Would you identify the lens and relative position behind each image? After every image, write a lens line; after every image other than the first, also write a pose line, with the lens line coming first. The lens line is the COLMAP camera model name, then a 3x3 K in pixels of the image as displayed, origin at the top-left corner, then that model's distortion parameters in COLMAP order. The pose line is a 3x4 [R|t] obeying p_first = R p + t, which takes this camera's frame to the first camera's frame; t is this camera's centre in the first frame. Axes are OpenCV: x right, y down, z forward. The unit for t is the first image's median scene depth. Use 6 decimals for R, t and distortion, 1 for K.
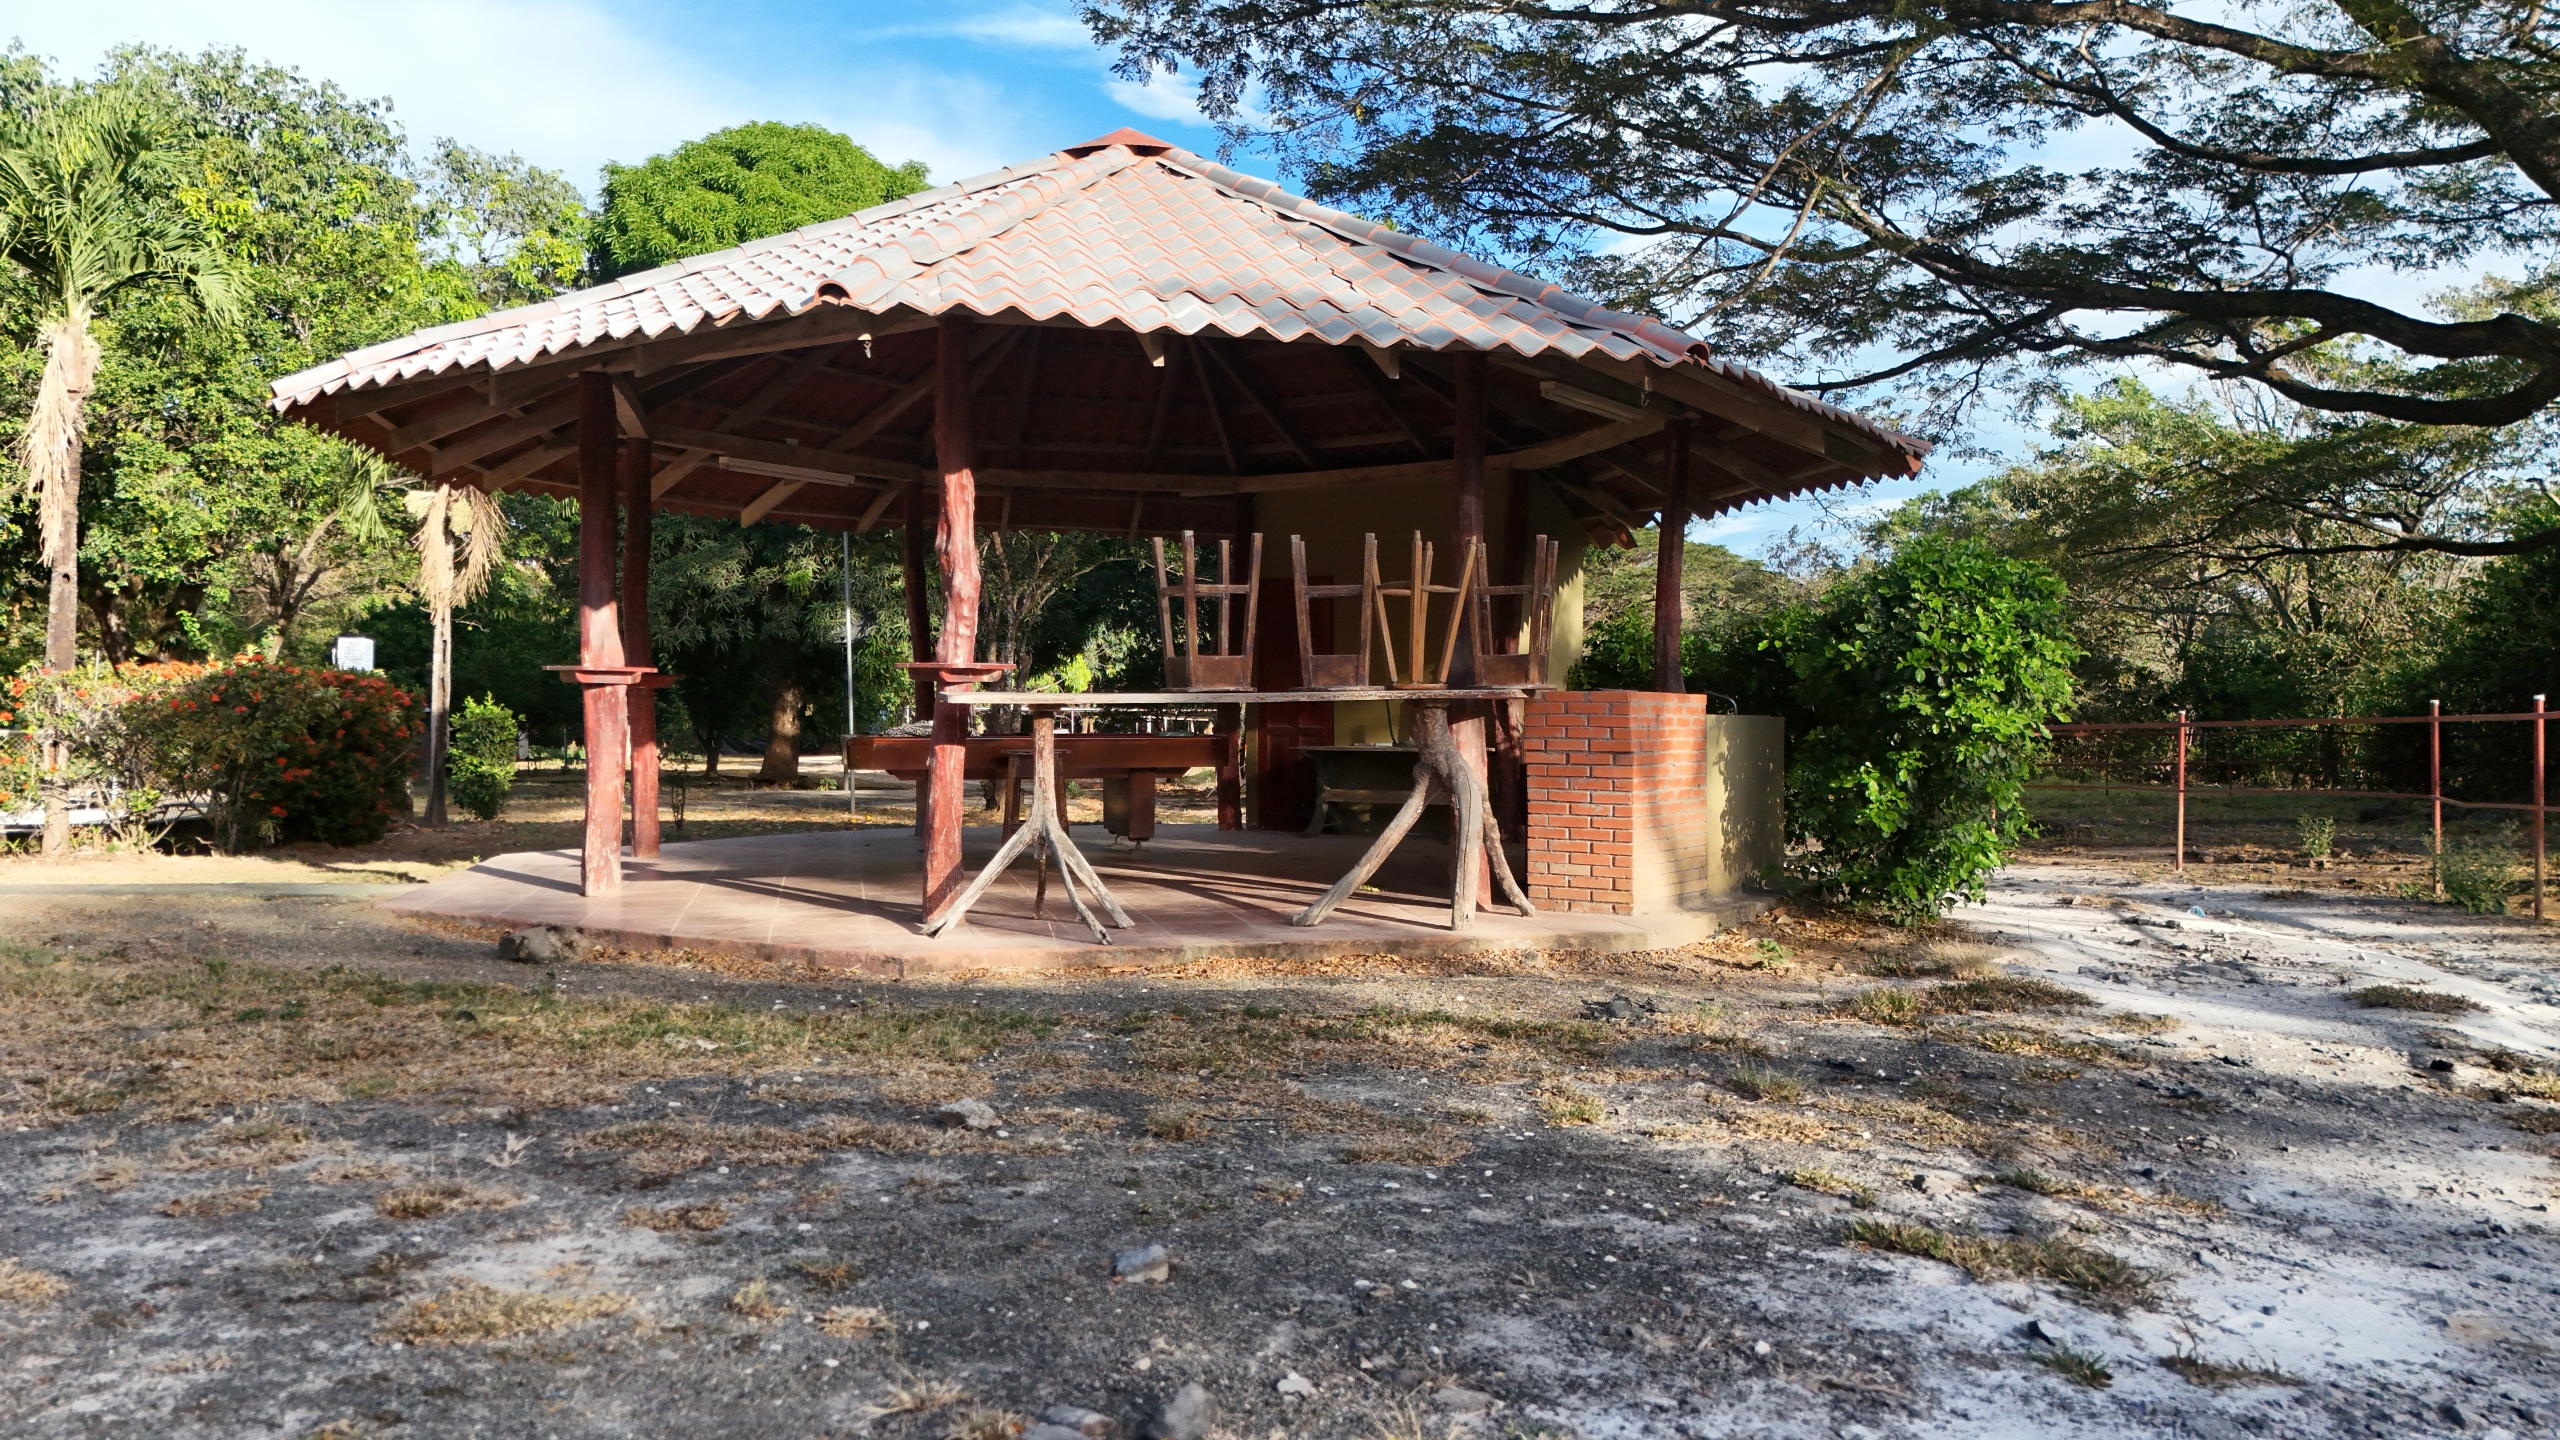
lens RADIAL K [[1861.6, 0, 1285.4], [0, 1861.6, 720.2], [0, 0, 1]] dist [0.050120, -0.051670]
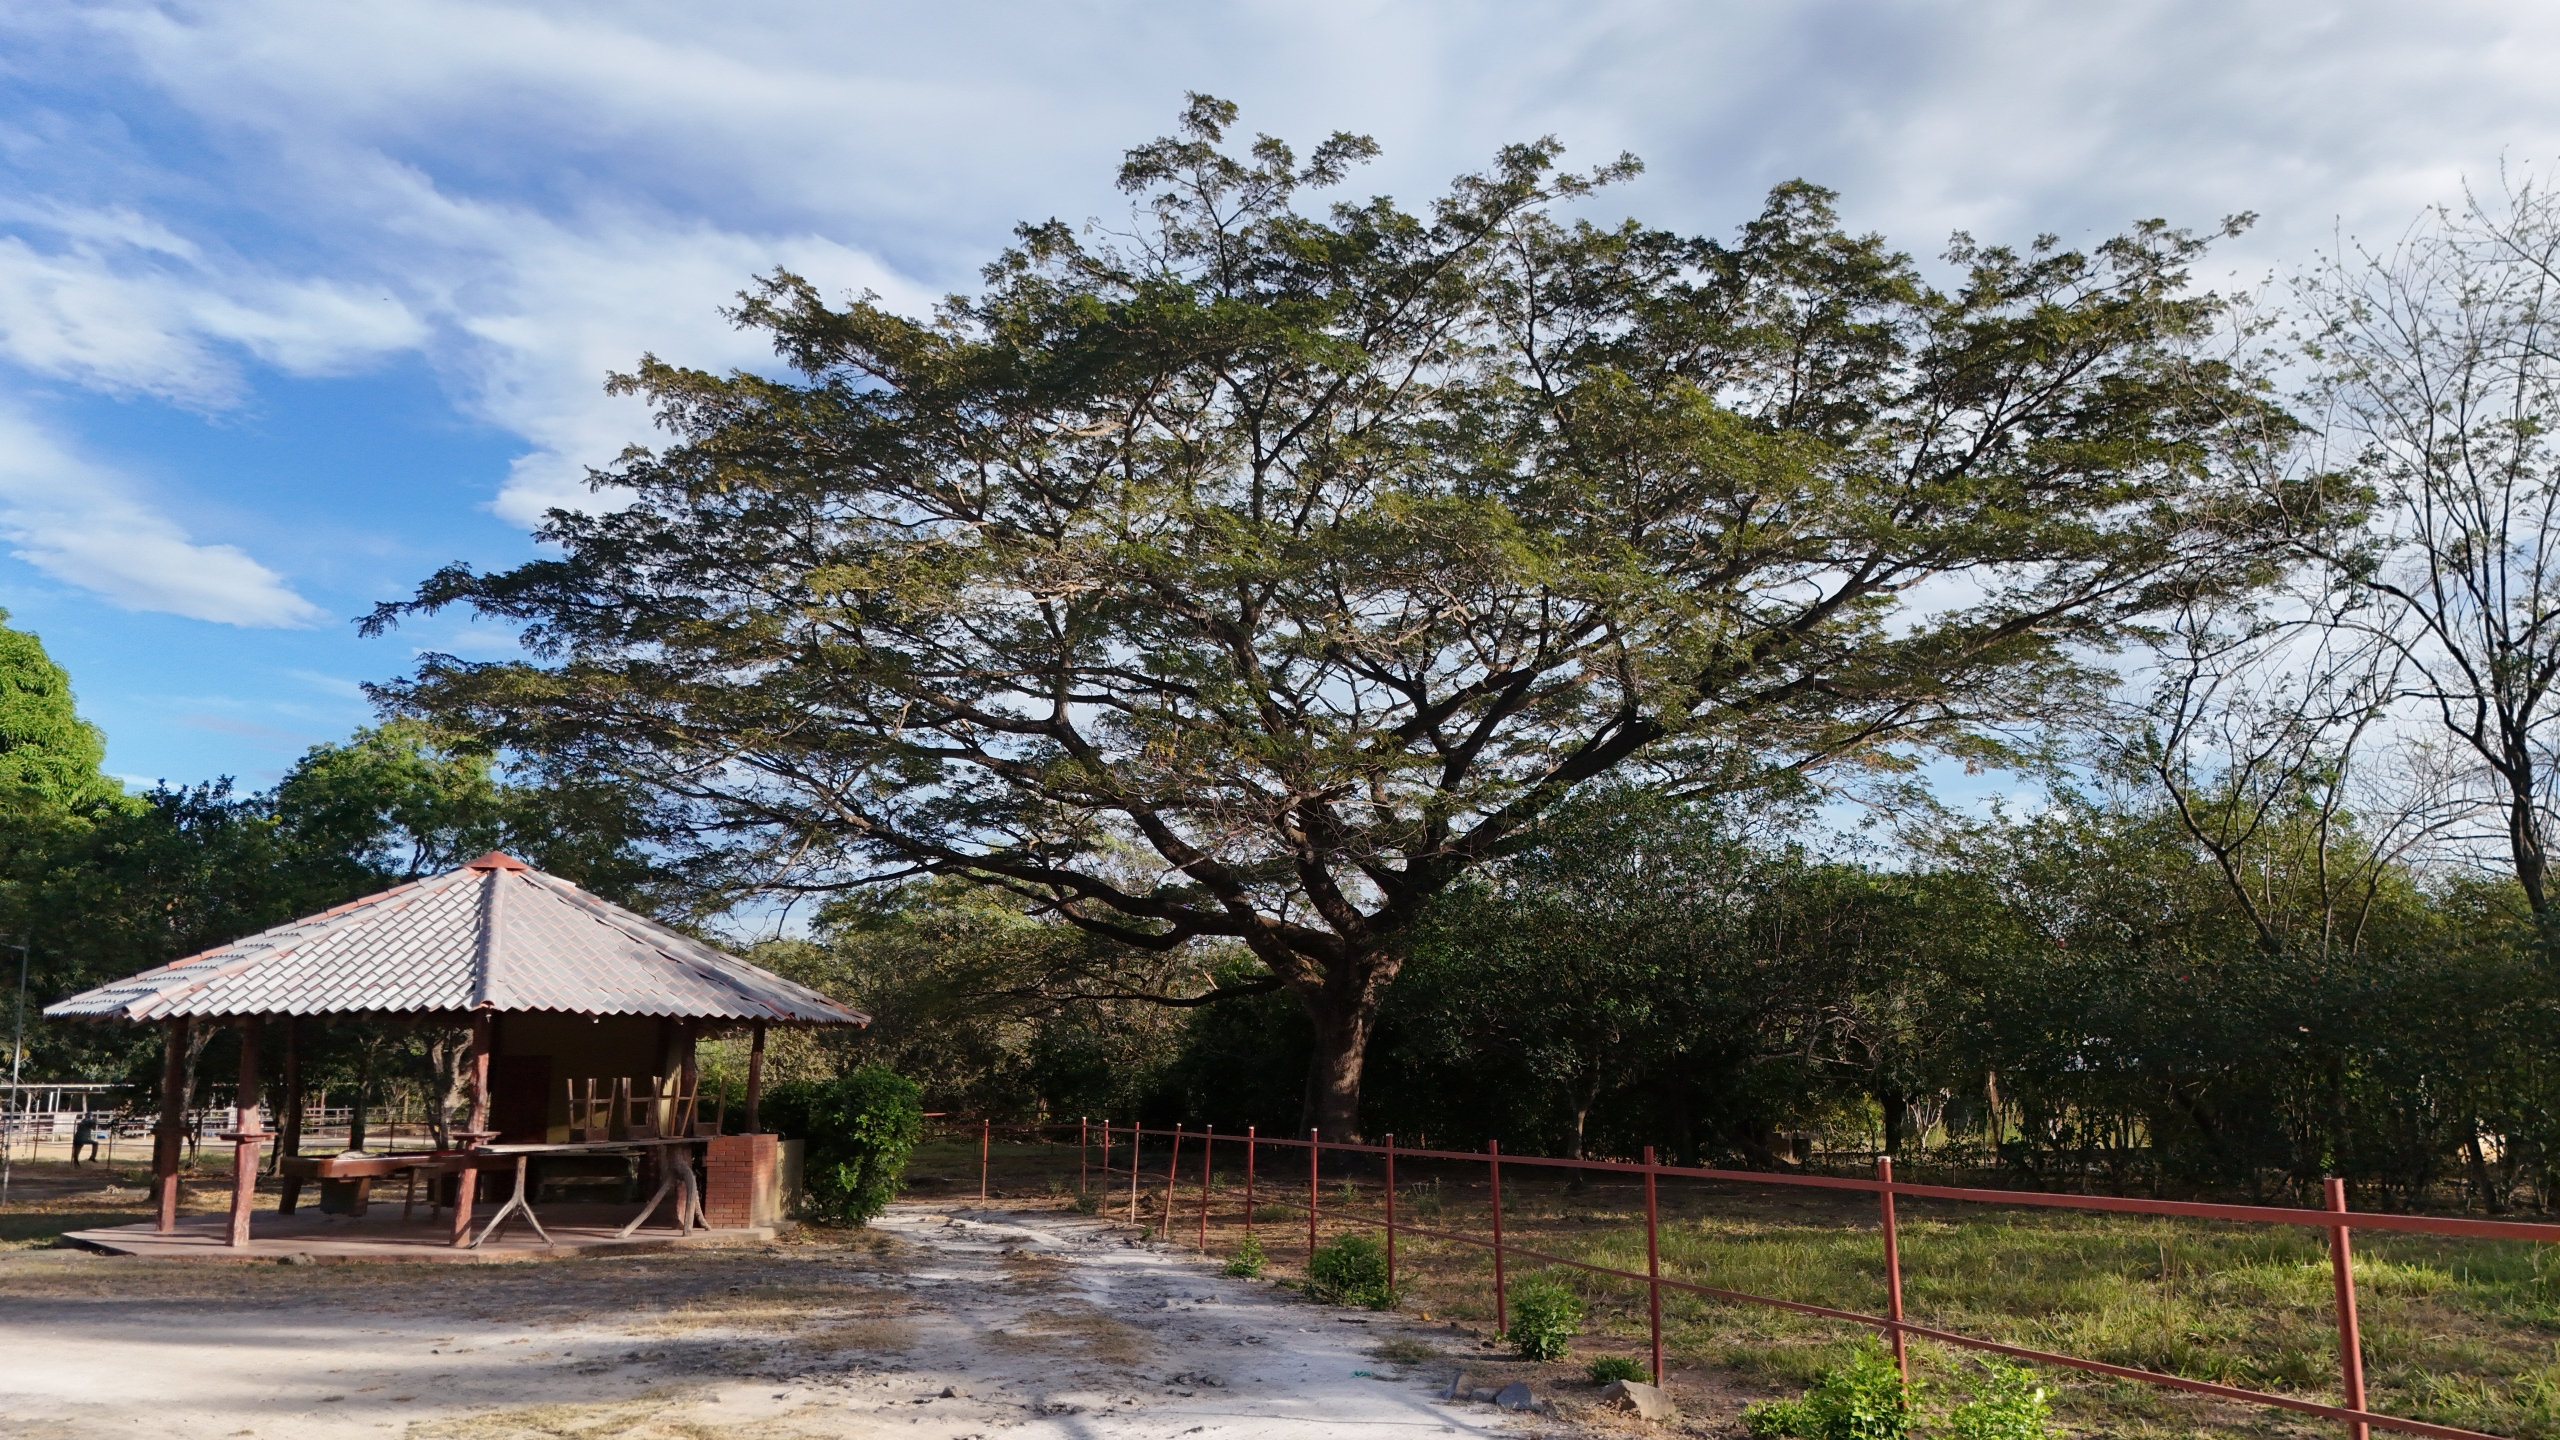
lens RADIAL K [[1861.6, 0, 1280.6], [0, 1861.6, 726.4], [0, 0, 1]] dist [0.050120, -0.051670]
pose [[0.852308, 0.093091, 0.514689, -0.508917], [0.001319, 0.983648, -0.180096, -0.094204], [-0.523039, 0.154176, 0.838248, -1.435228]]
